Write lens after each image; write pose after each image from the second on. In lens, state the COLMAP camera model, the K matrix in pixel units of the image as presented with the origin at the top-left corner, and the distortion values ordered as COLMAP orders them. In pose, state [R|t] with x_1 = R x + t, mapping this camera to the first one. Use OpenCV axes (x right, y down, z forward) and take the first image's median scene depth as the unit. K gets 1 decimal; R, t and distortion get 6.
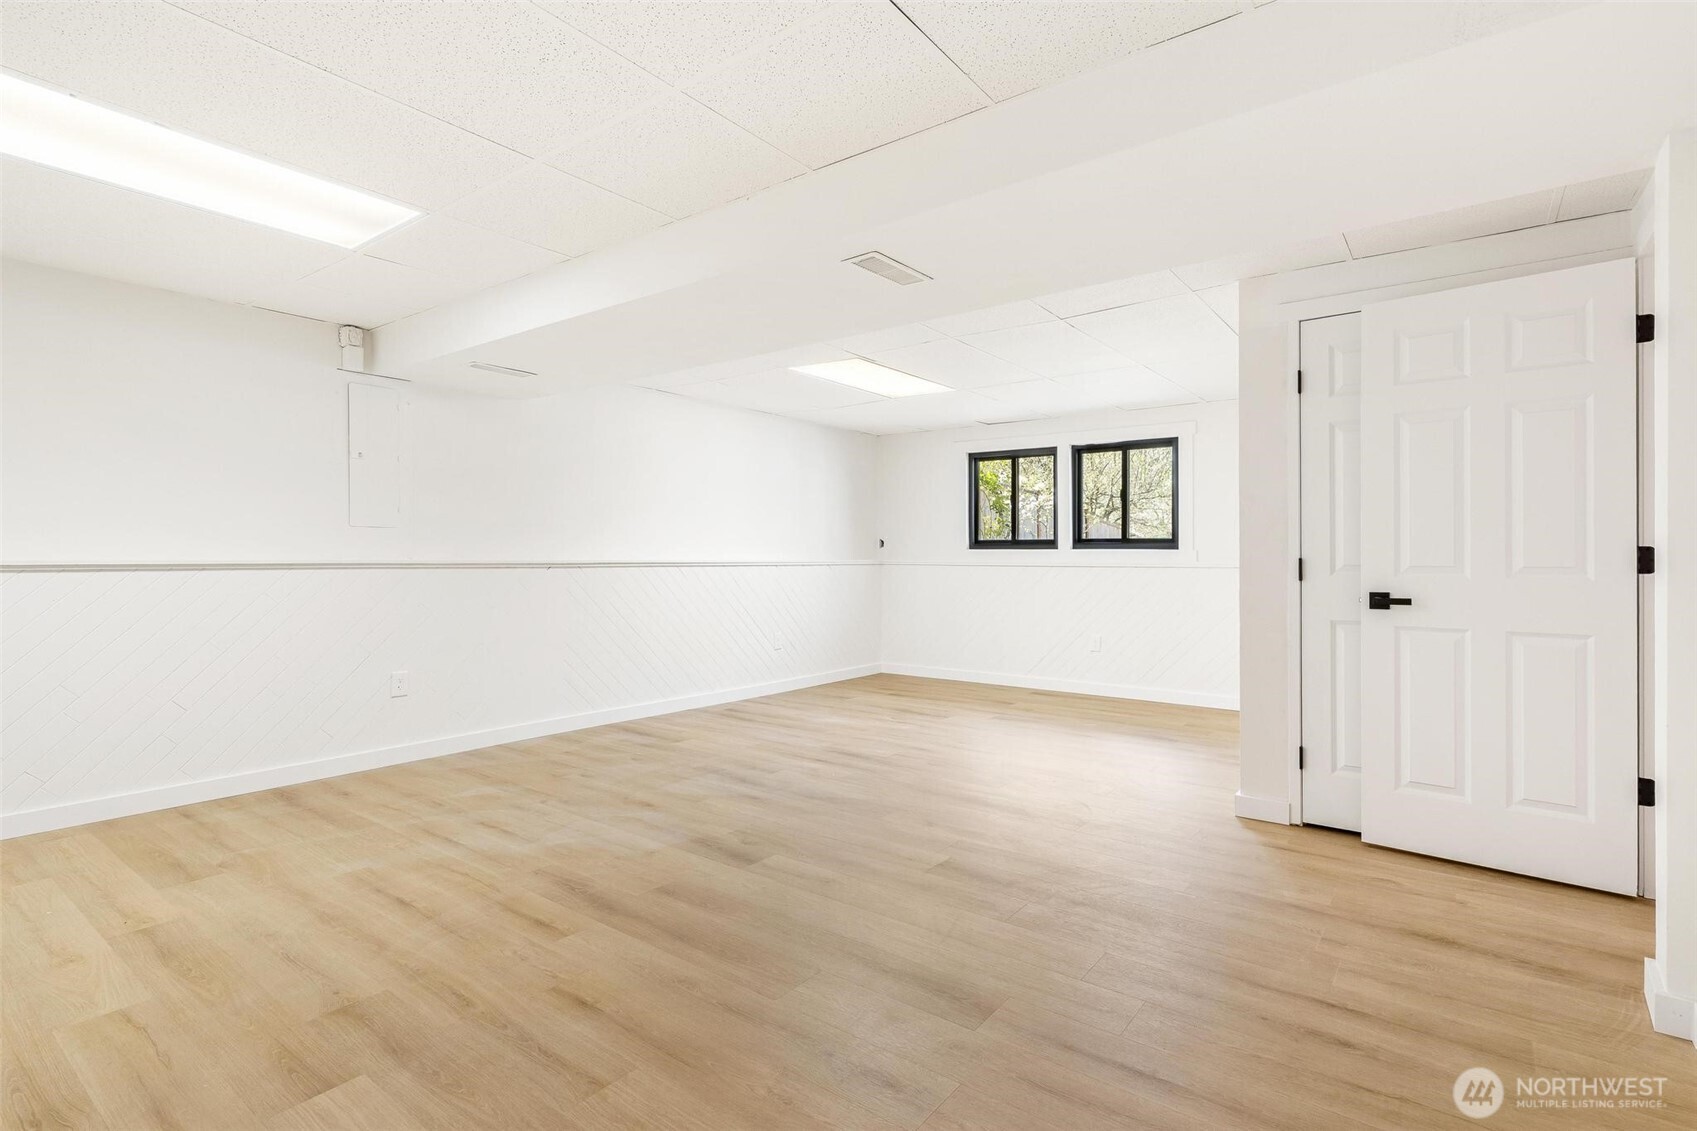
lens RADIAL K [[815.2, 0, 863.0], [0, 815.2, 557.4], [0, 0, 1]] dist [0.003390, -0.001115]
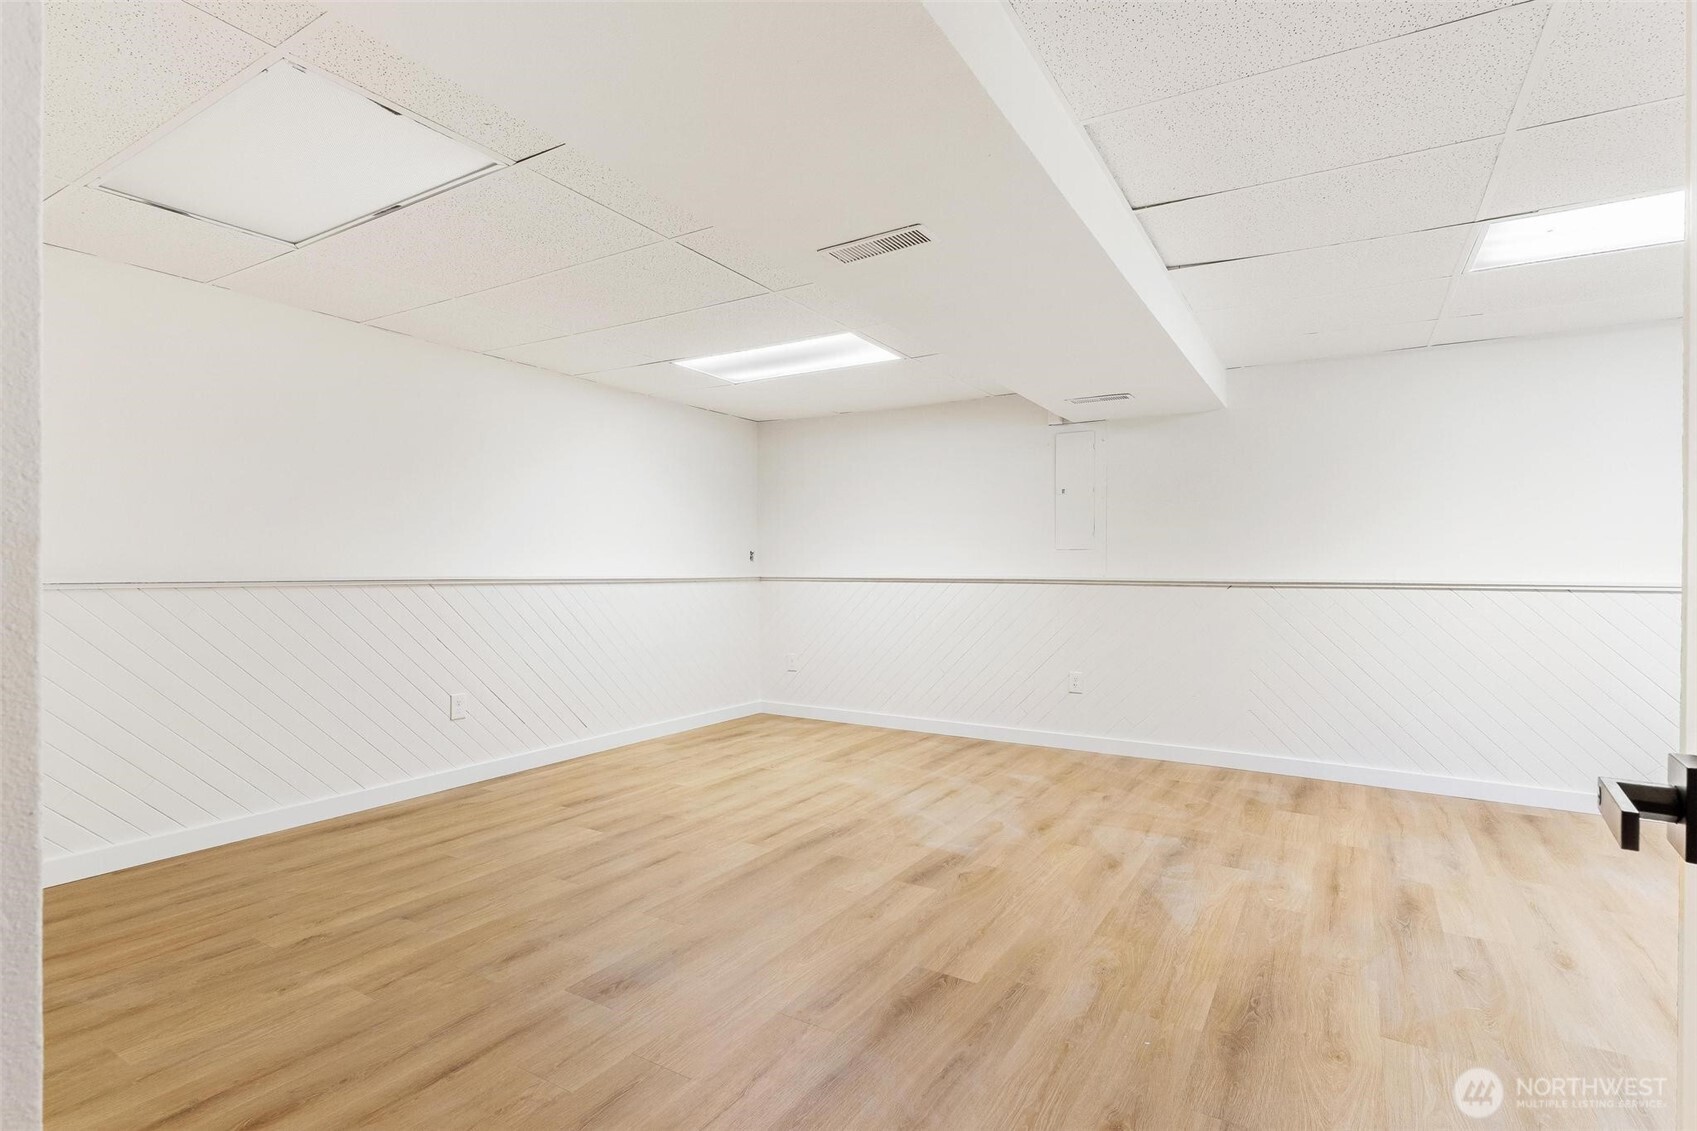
lens RADIAL K [[815.2, 0, 857.0], [0, 815.2, 570.2], [0, 0, 1]] dist [0.003390, -0.001115]
pose [[0.096662, -0.004704, -0.995306, 0.821220], [-0.004128, 0.999978, -0.005127, 0.000632], [0.995309, 0.004605, 0.096640, 0.814419]]
